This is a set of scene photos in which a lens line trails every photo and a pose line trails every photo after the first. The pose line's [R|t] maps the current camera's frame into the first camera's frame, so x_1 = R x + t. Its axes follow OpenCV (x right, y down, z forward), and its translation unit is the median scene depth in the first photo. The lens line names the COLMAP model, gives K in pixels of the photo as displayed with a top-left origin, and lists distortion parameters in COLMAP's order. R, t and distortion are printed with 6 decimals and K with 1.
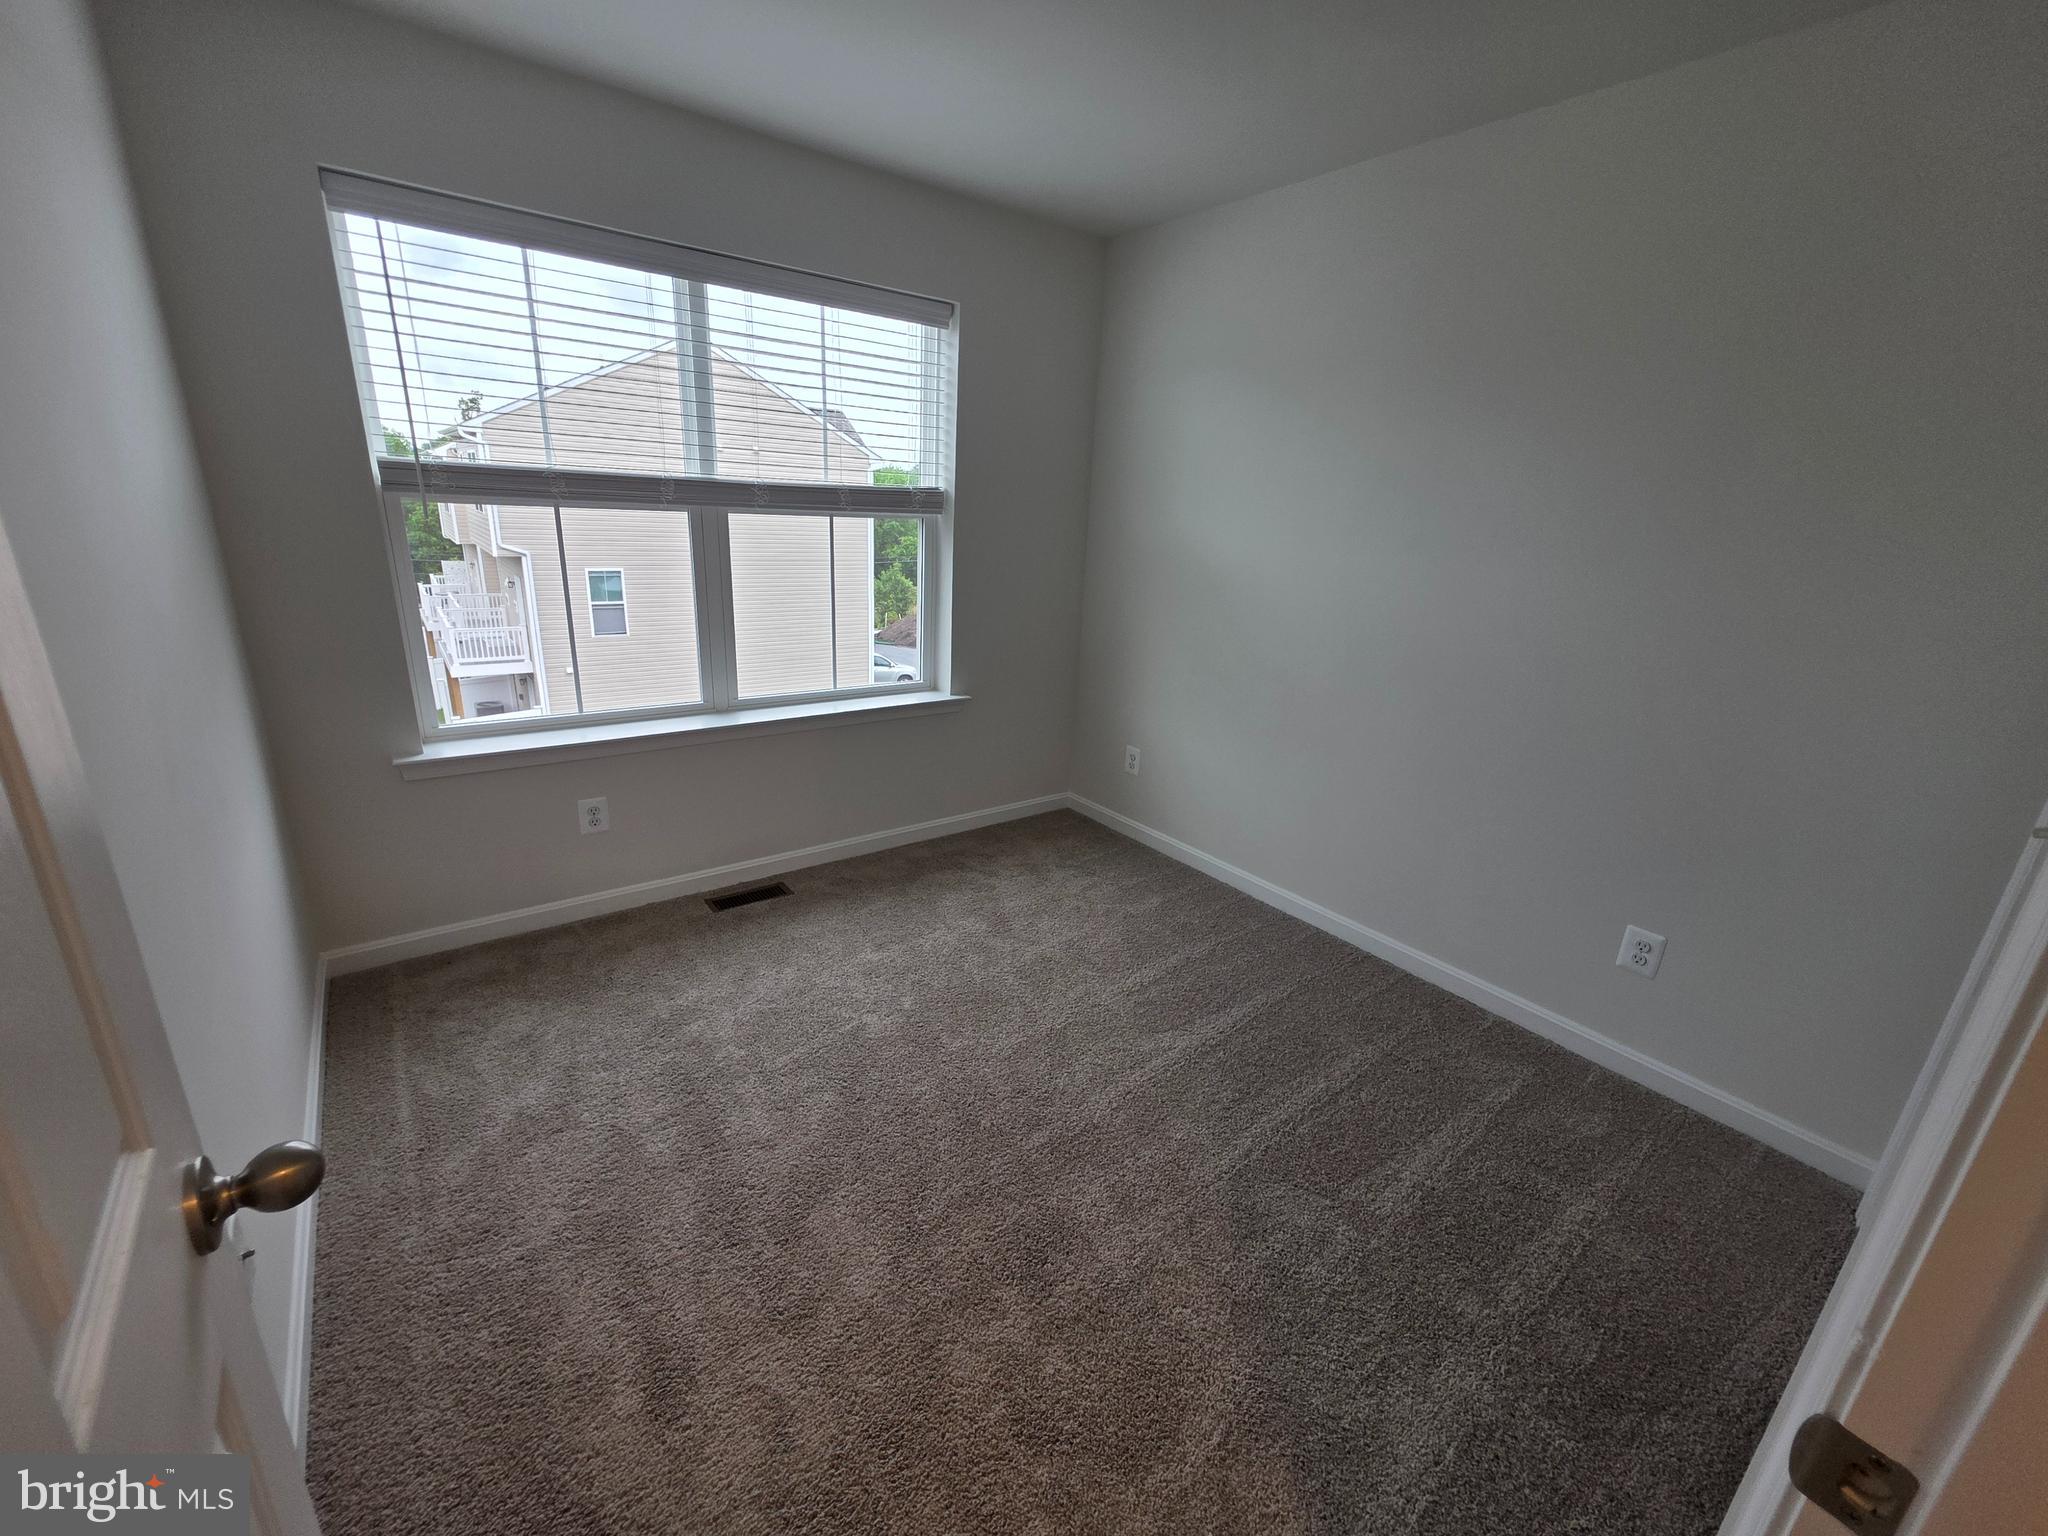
lens RADIAL K [[817.1, 0, 1028.8], [0, 817.1, 762.0], [0, 0, 1]] dist [0.002220, 0.000002]
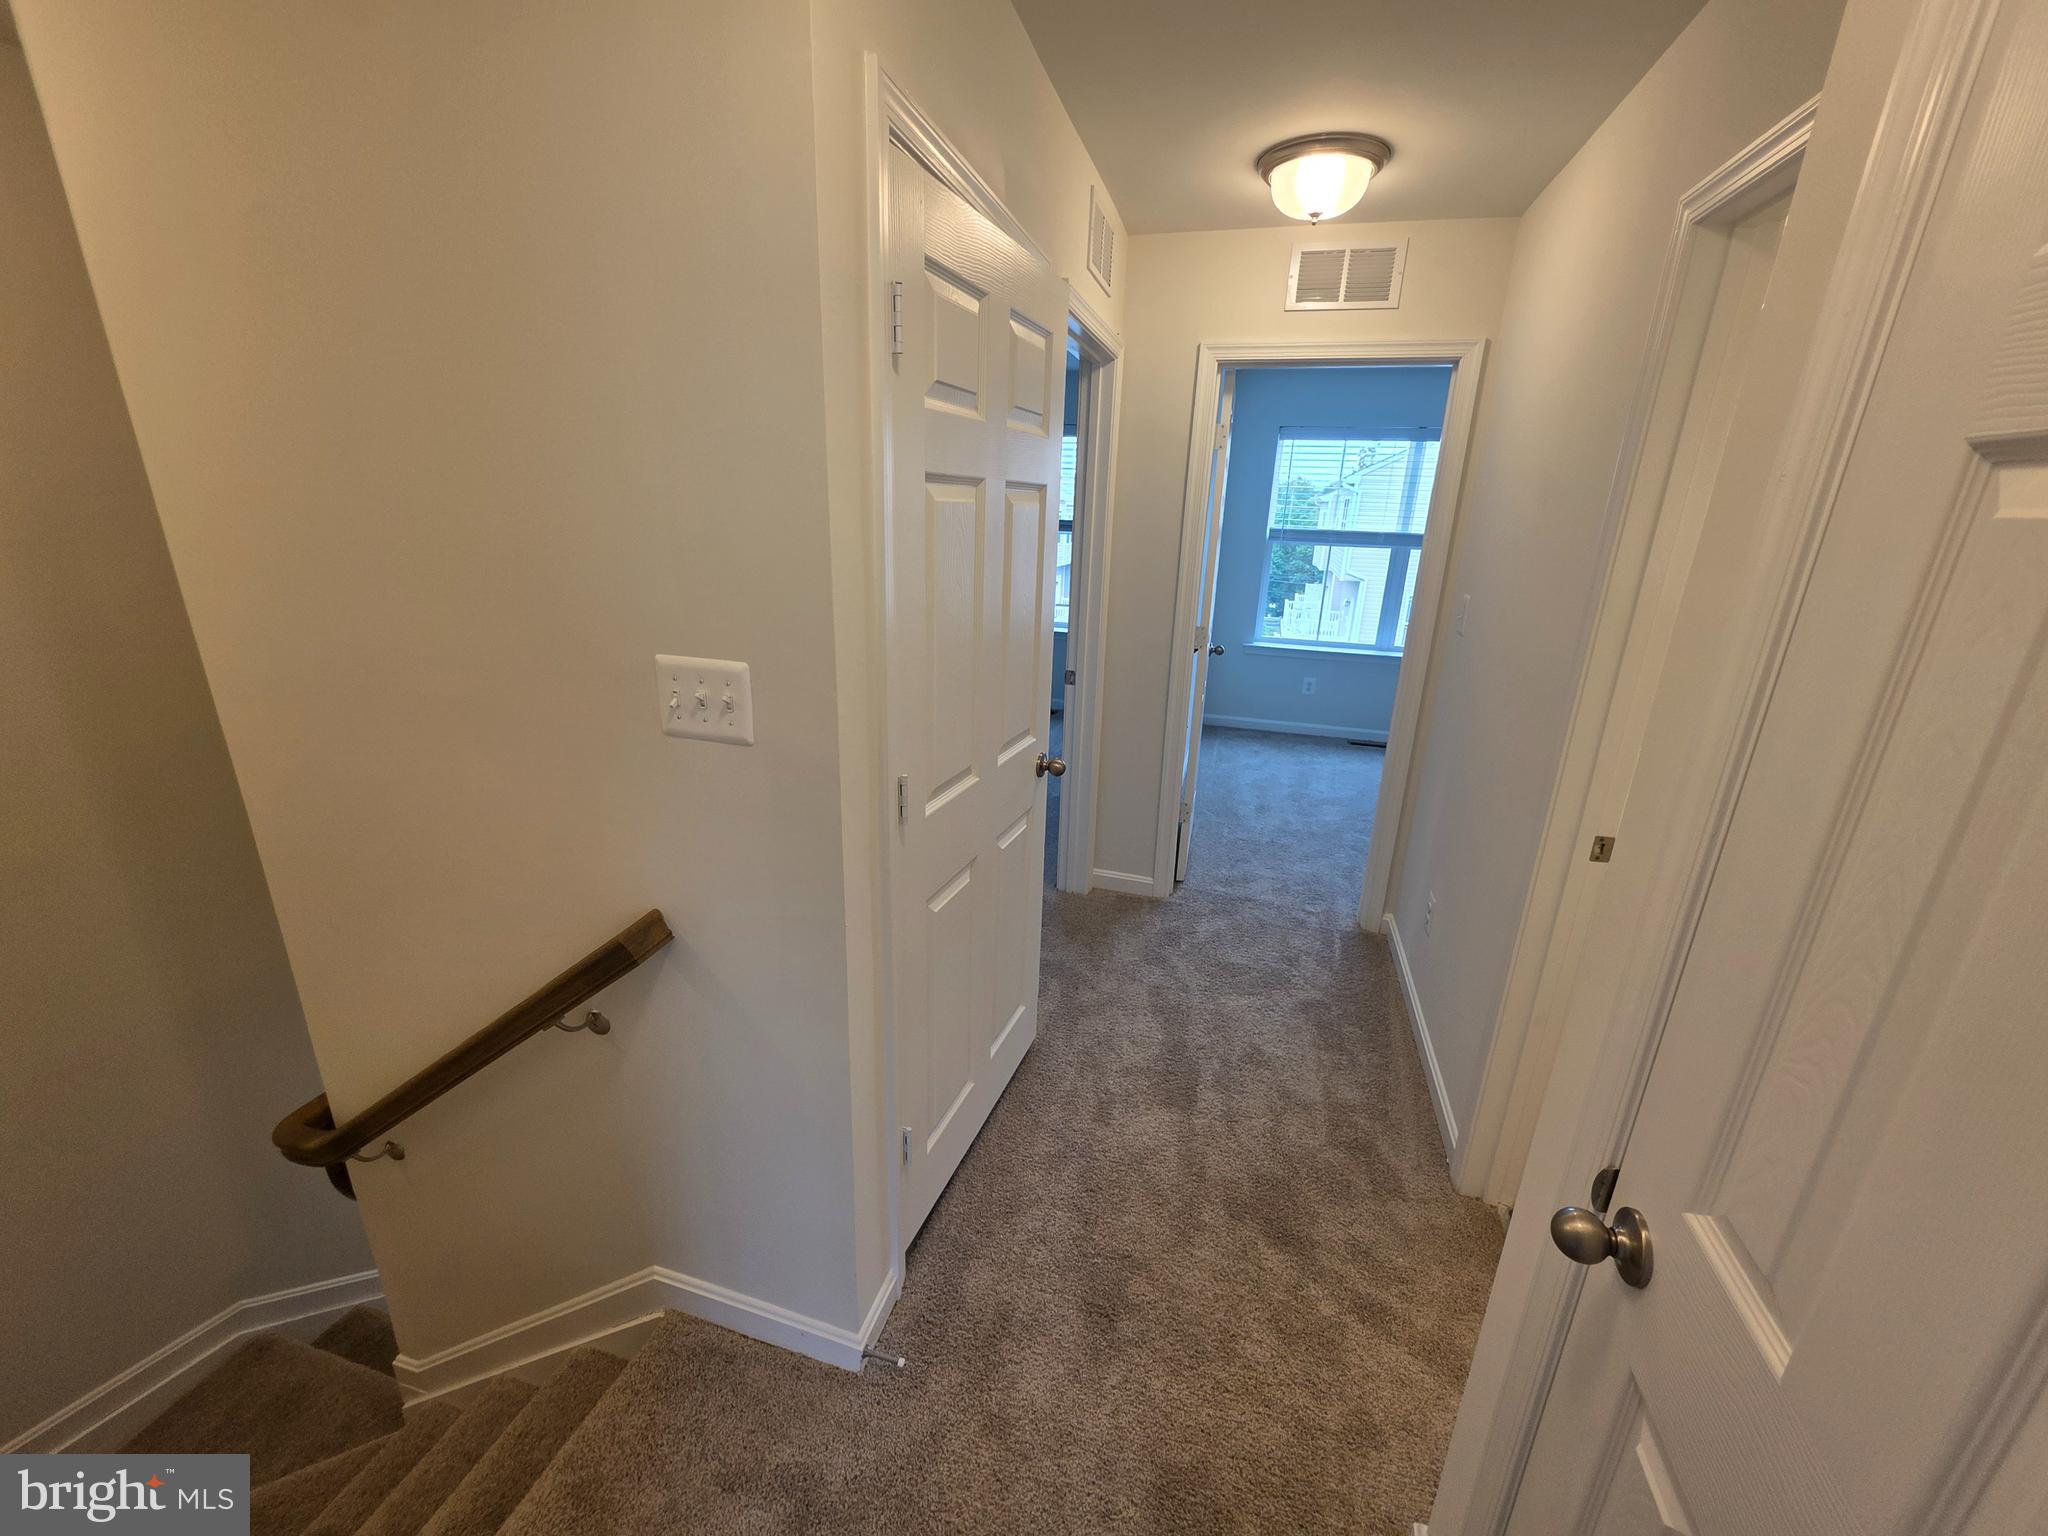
lens RADIAL K [[817.1, 0, 1016.2], [0, 817.1, 760.2], [0, 0, 1]] dist [0.002220, 0.000002]
pose [[0.582661, 0.211966, -0.784587, 0.932829], [-0.242785, 0.966704, 0.080867, 0.329150], [0.775604, 0.143368, 0.614723, -1.119055]]
